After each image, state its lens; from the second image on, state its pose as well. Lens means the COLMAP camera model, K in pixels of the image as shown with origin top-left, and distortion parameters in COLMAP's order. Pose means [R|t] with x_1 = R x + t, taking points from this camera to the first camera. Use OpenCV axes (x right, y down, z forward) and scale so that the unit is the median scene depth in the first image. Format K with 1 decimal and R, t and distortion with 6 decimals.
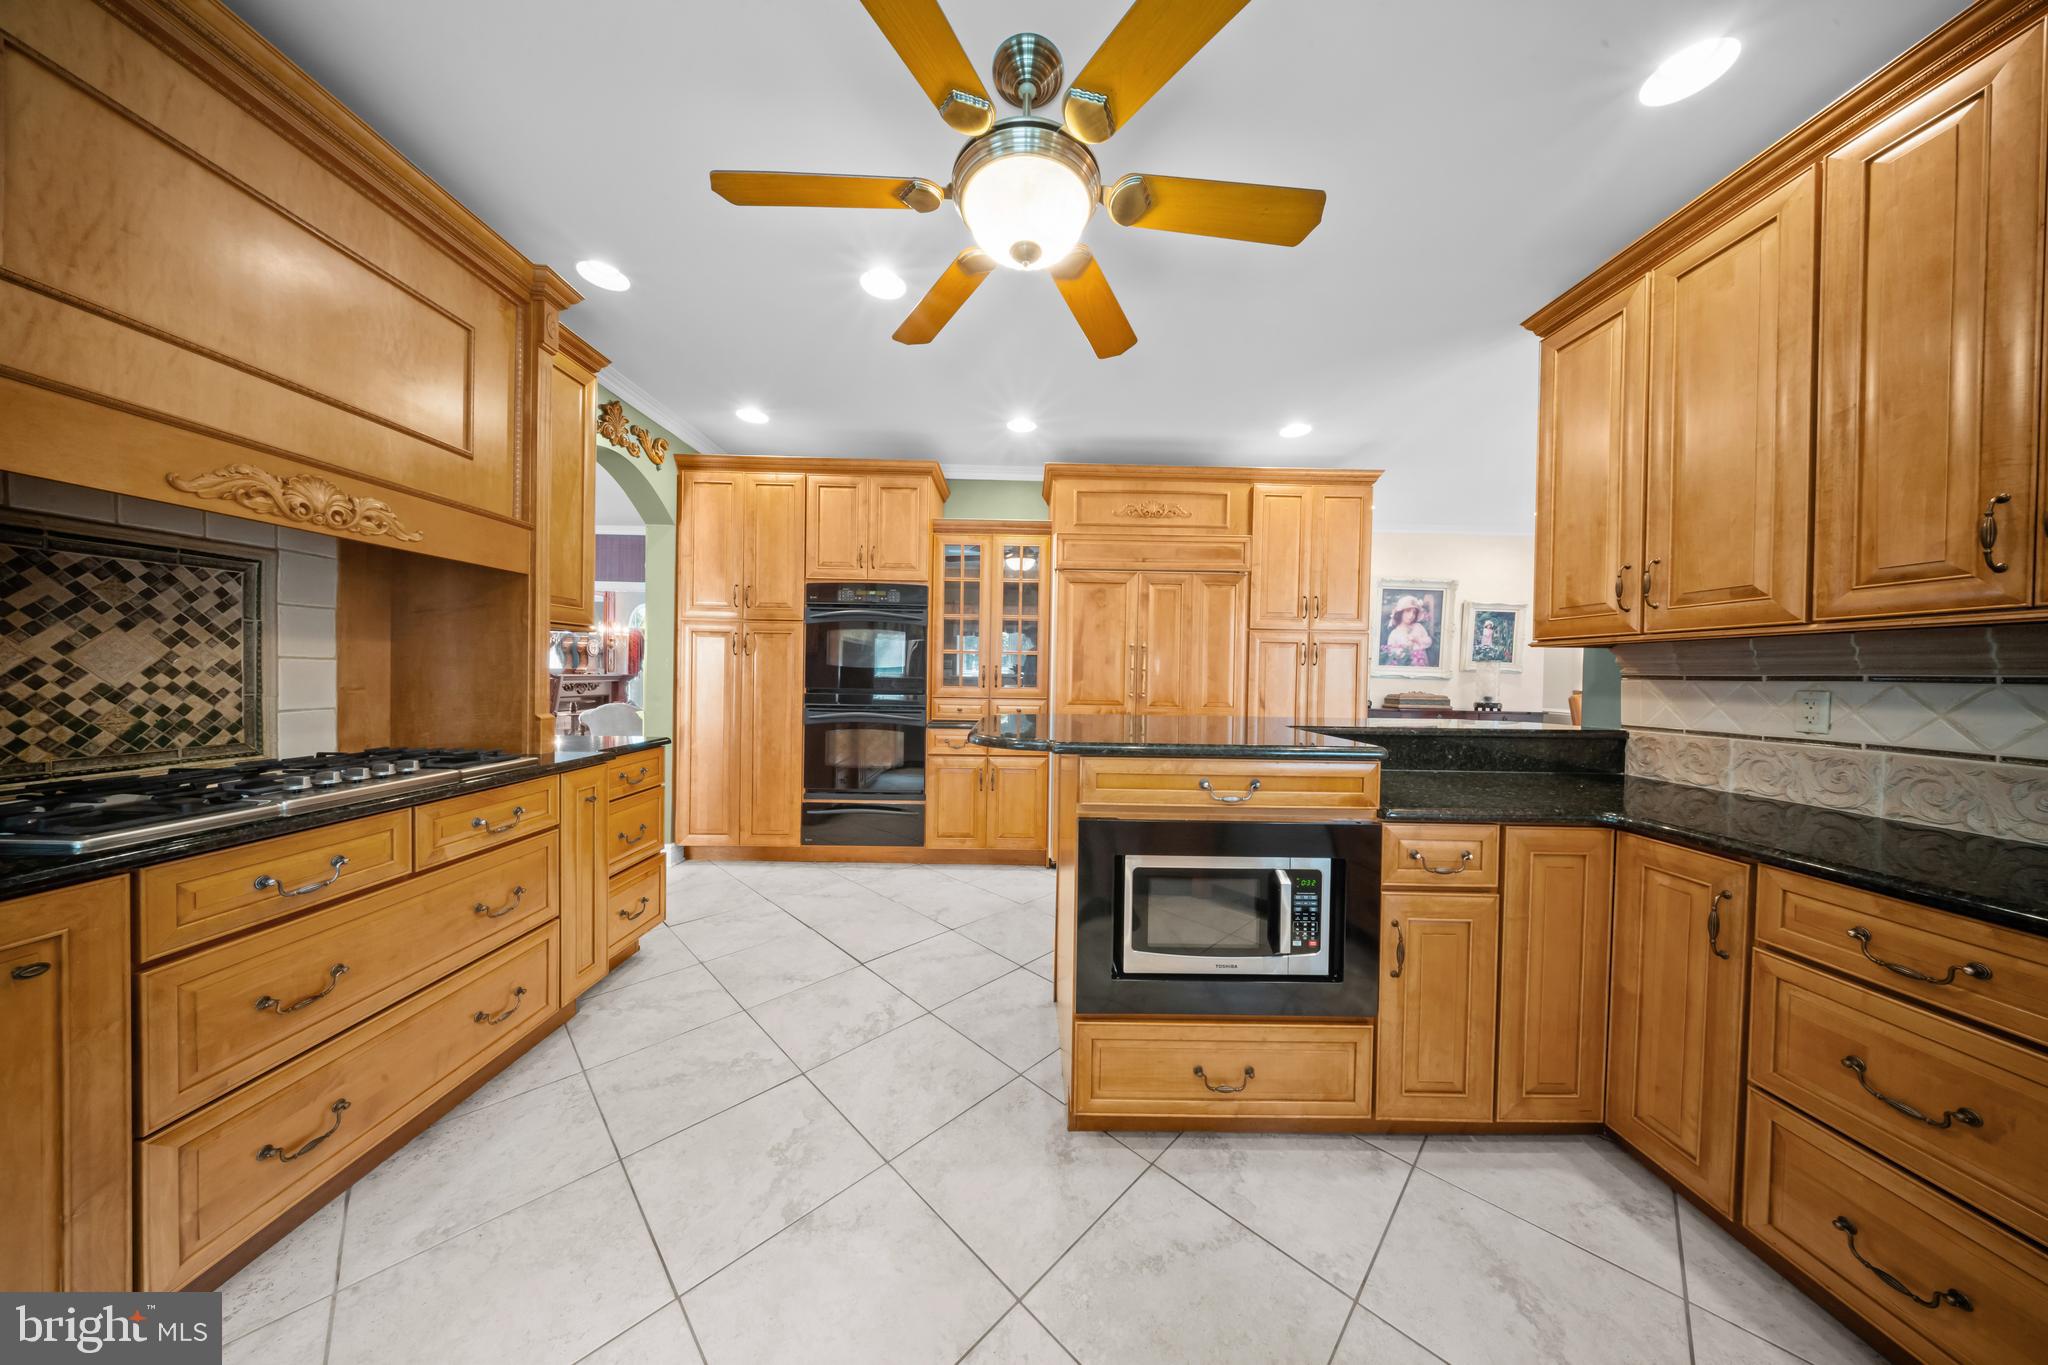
lens RADIAL K [[596.8, 0, 1029.9], [0, 596.8, 679.8], [0, 0, 1]] dist [0.000479, -0.000158]
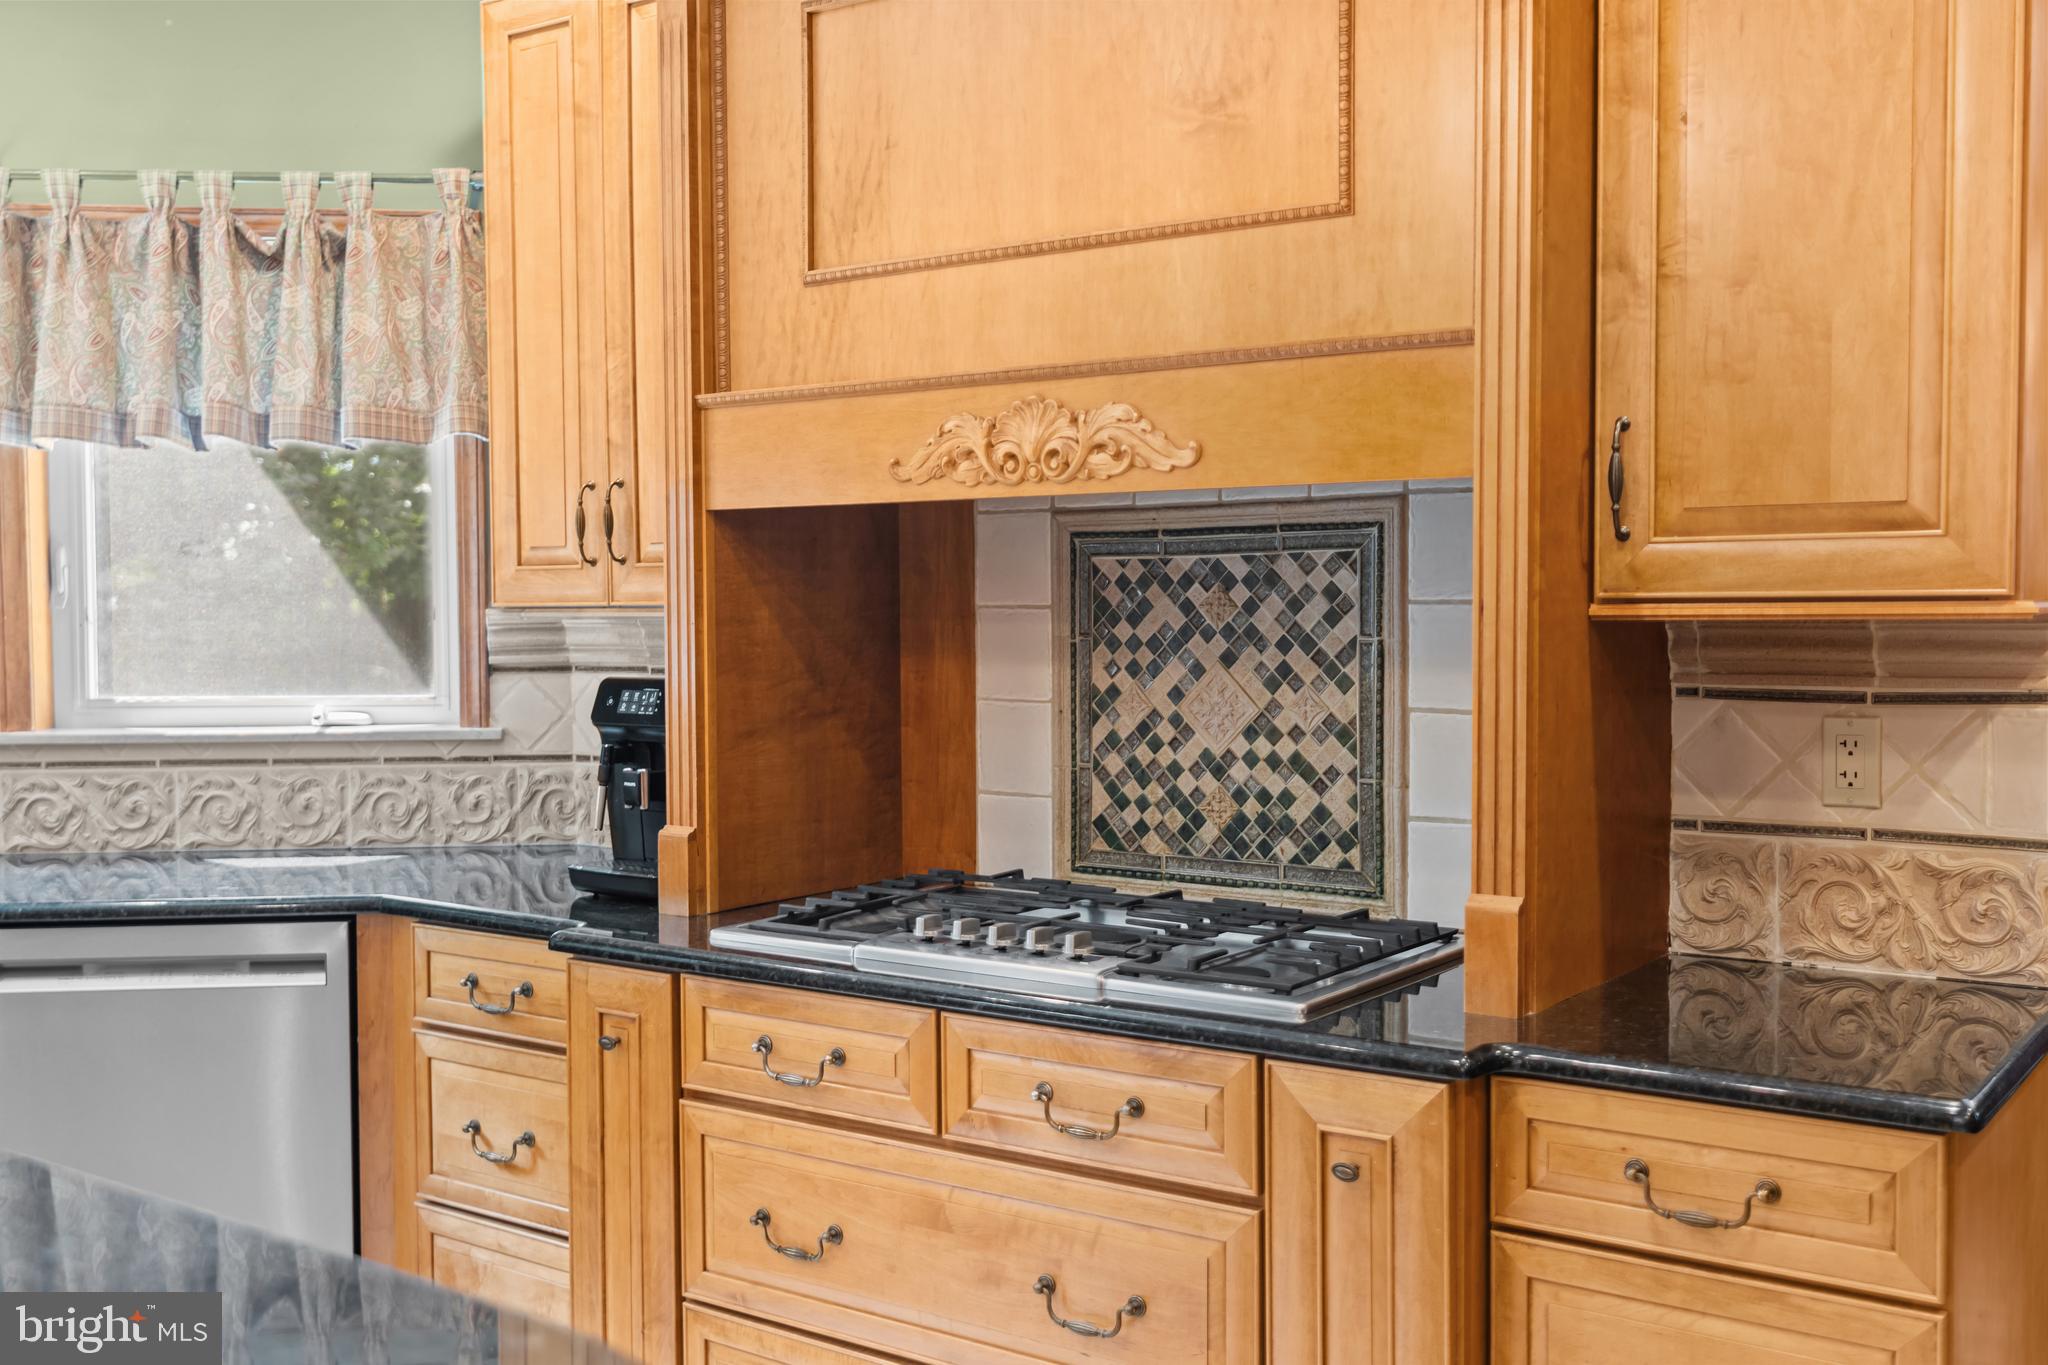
lens RADIAL K [[1947.1, 0, 1040.7], [0, 1947.1, 692.3], [0, 0, 1]] dist [0.006370, 0.000000]
pose [[-0.590909, 0.022088, -0.806436, 0.268192], [-0.017364, 0.999045, 0.040087, -0.131198], [0.806551, 0.037690, -0.589961, 2.000276]]
